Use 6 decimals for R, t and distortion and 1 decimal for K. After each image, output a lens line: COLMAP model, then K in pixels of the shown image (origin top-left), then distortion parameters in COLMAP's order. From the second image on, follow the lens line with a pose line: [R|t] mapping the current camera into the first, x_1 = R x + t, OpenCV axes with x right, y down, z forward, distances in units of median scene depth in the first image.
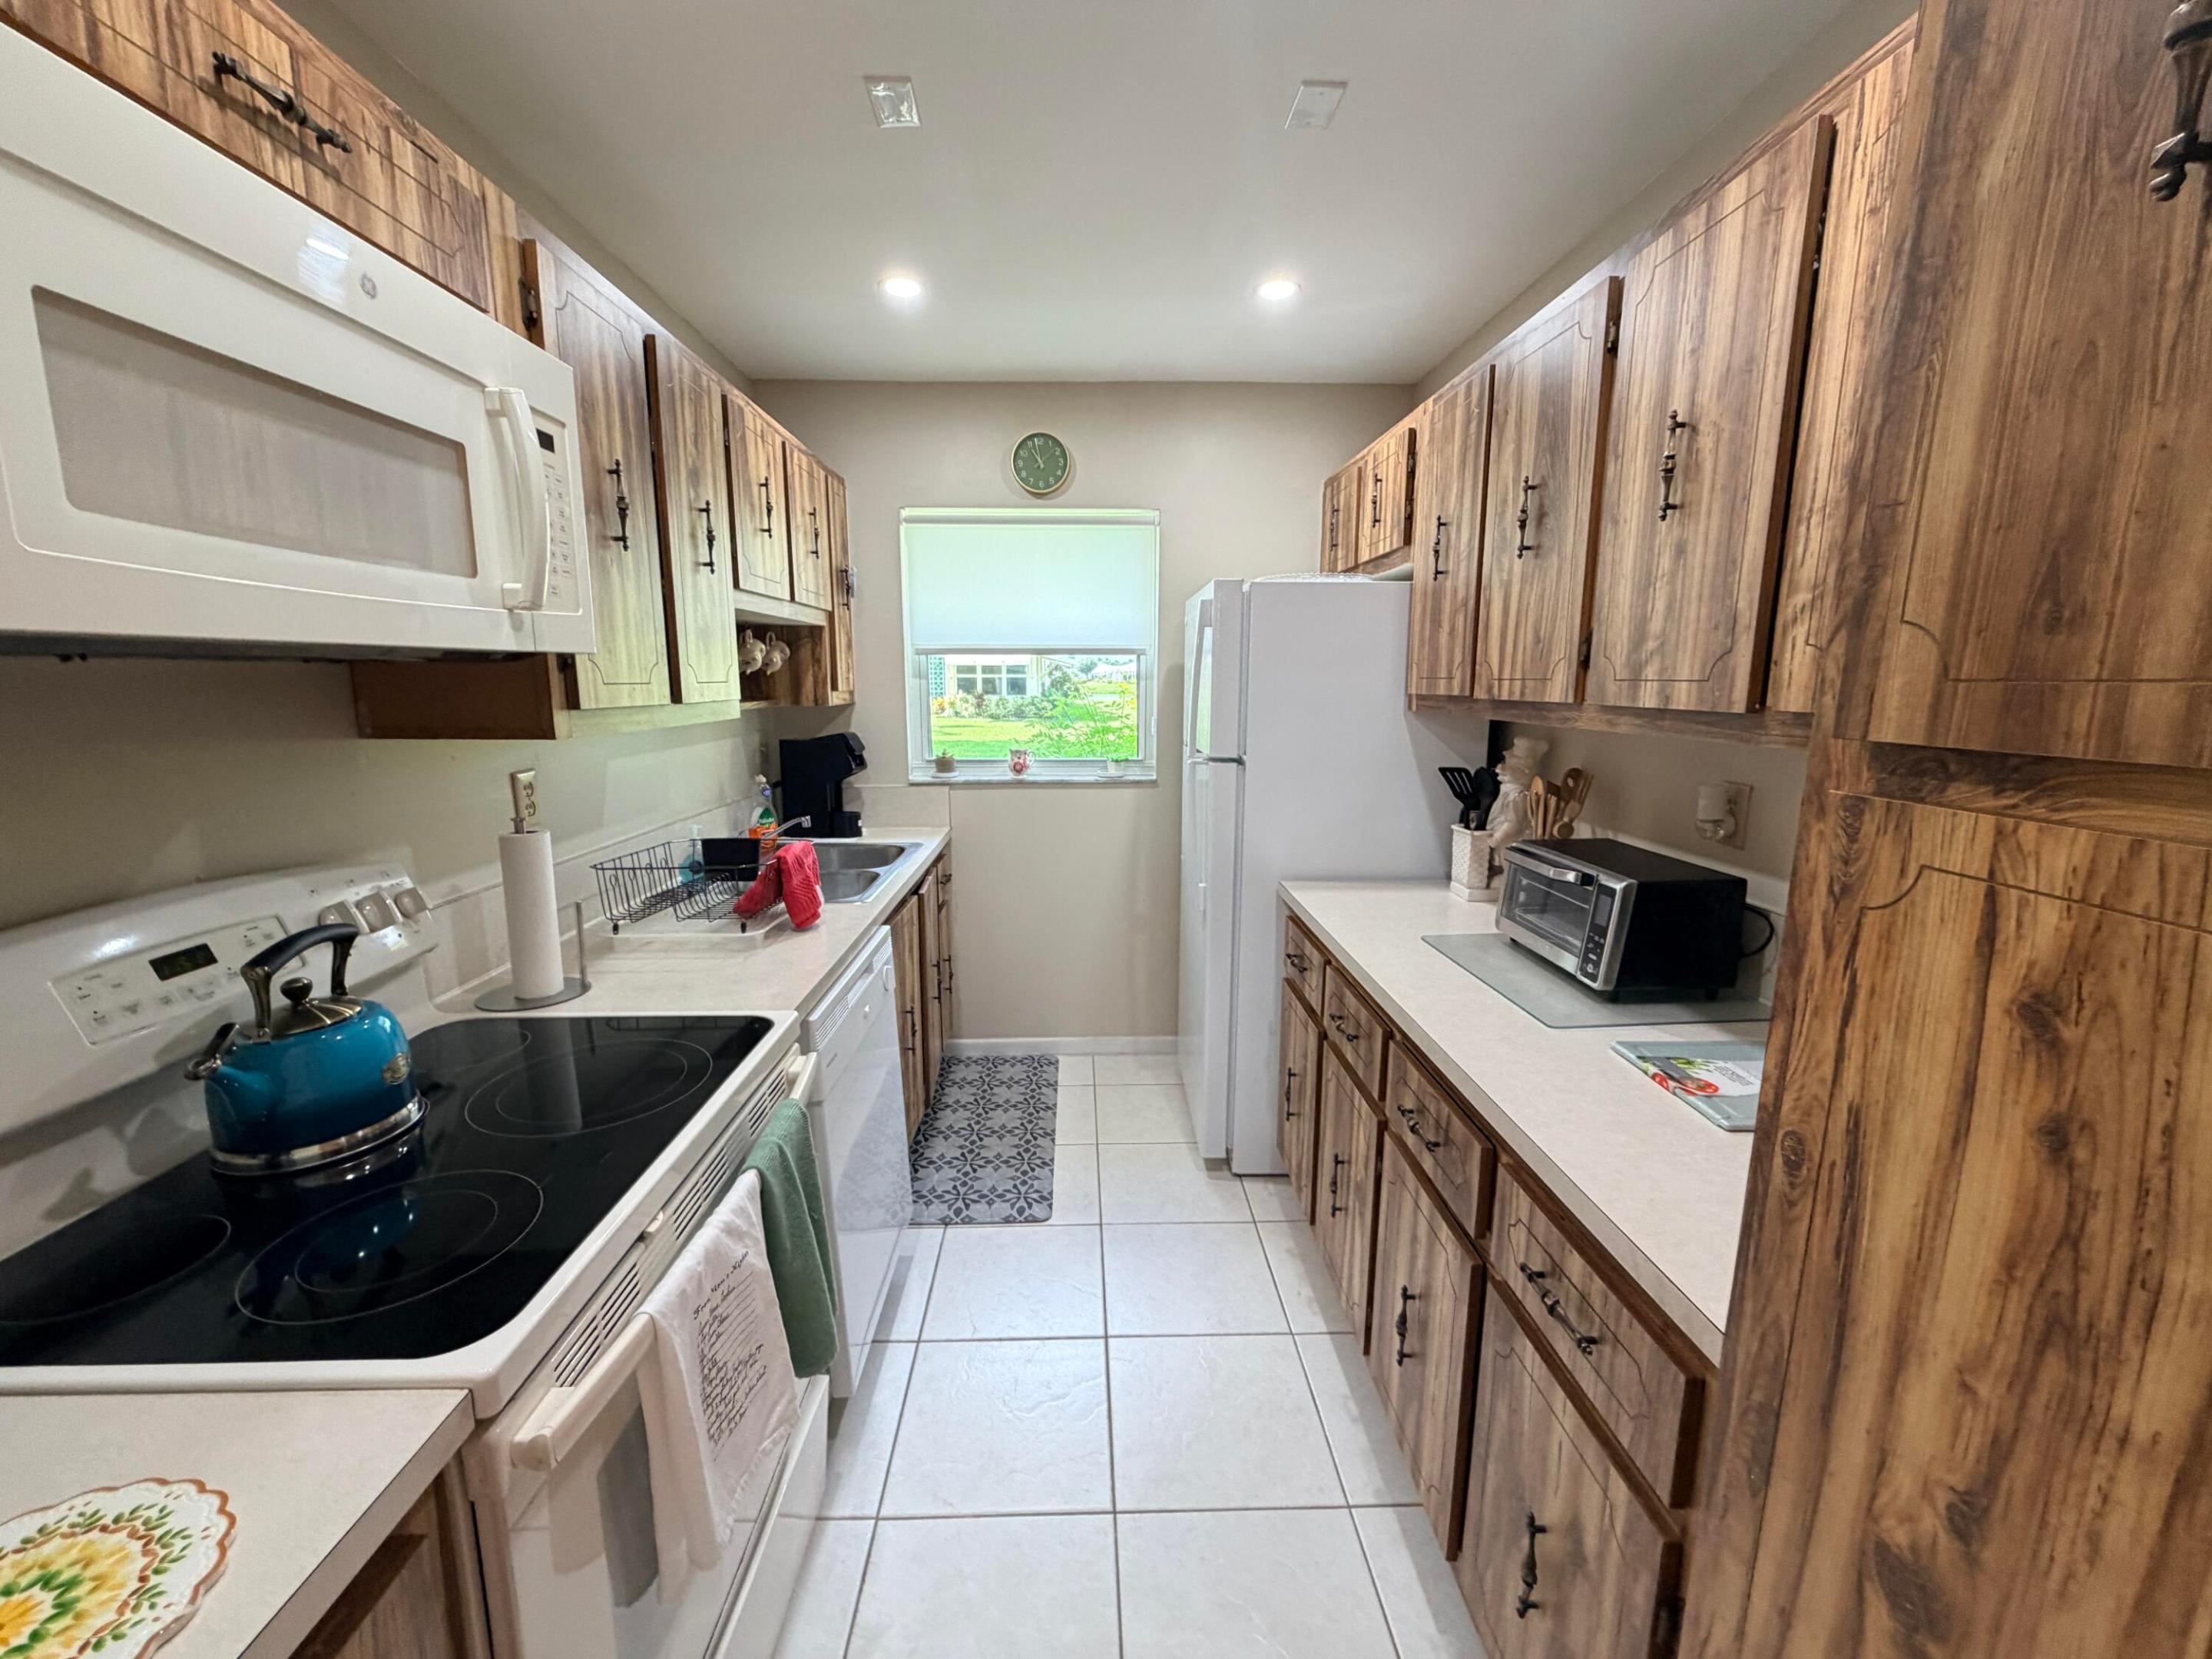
lens RADIAL K [[882.5, 0, 1106.0], [0, 882.5, 829.5], [0, 0, 1]] dist [0.000467, 0.000127]
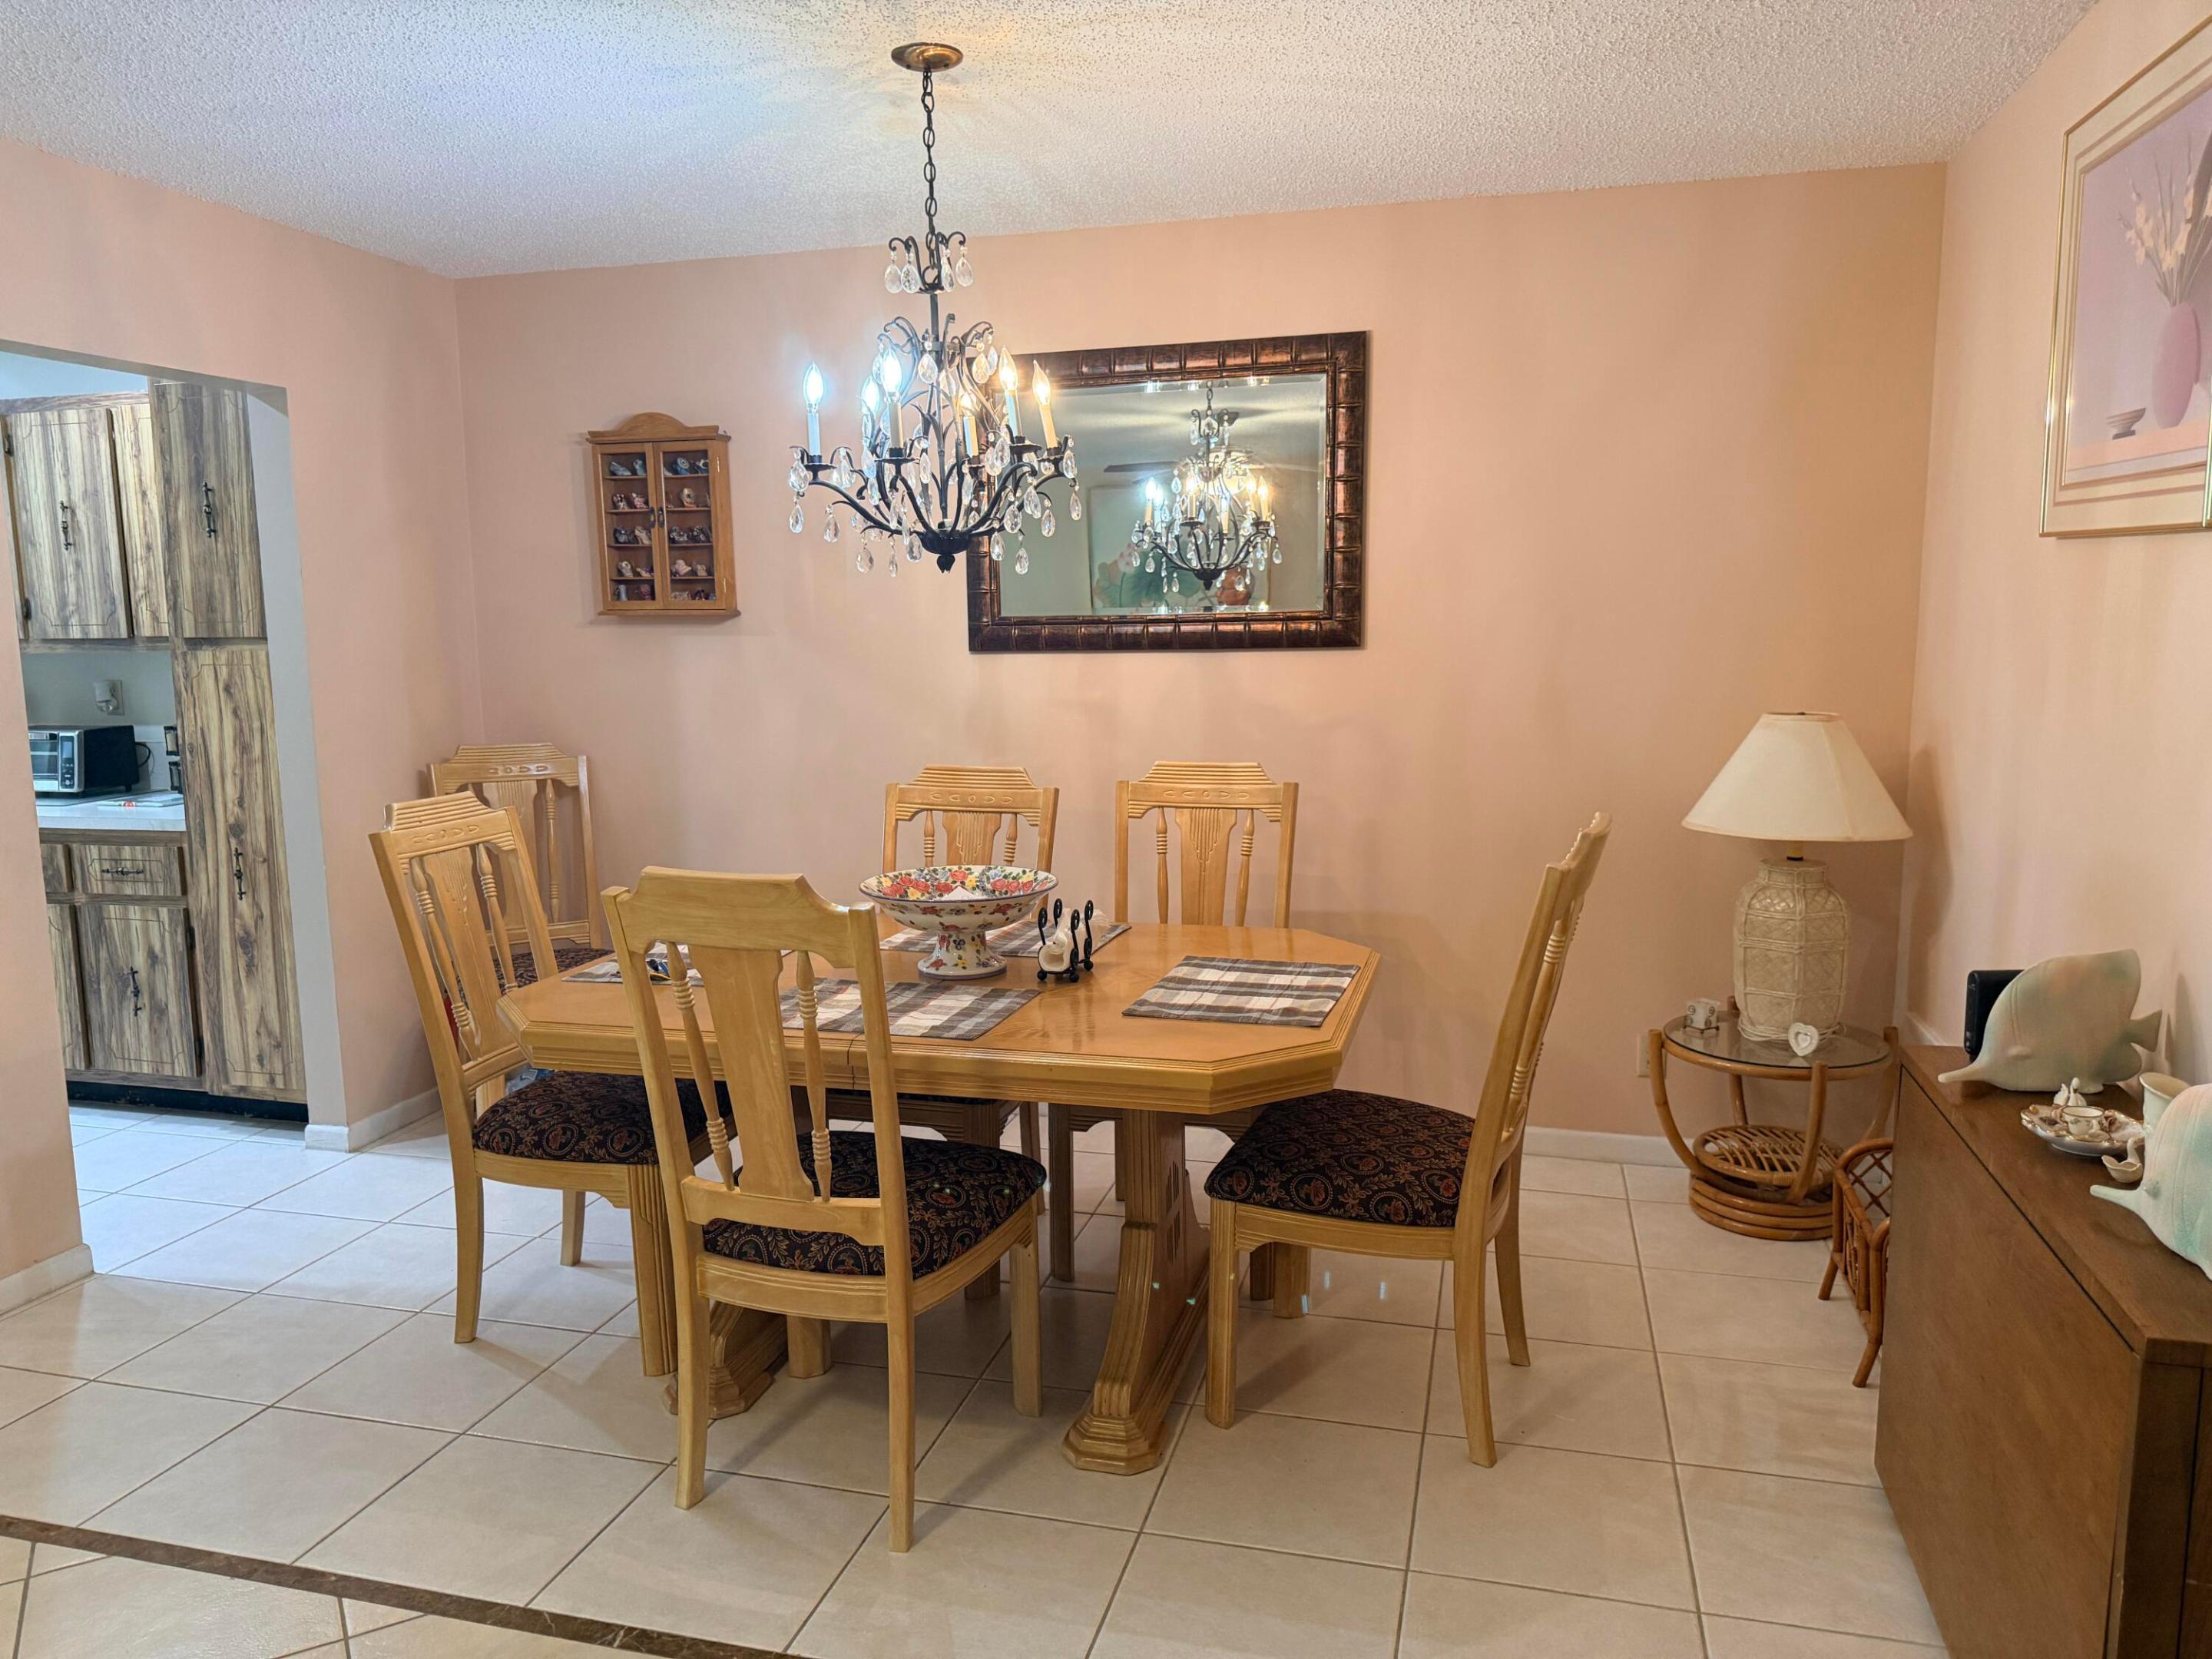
lens RADIAL K [[1559.7, 0, 1106.0], [0, 1559.7, 829.5], [0, 0, 1]] dist [-0.004537, -0.001610]
pose [[0.285913, -0.138637, 0.948174, -2.506301], [0.176076, 0.980232, 0.090230, 0.448426], [-0.941940, 0.141153, 0.304672, -2.619601]]
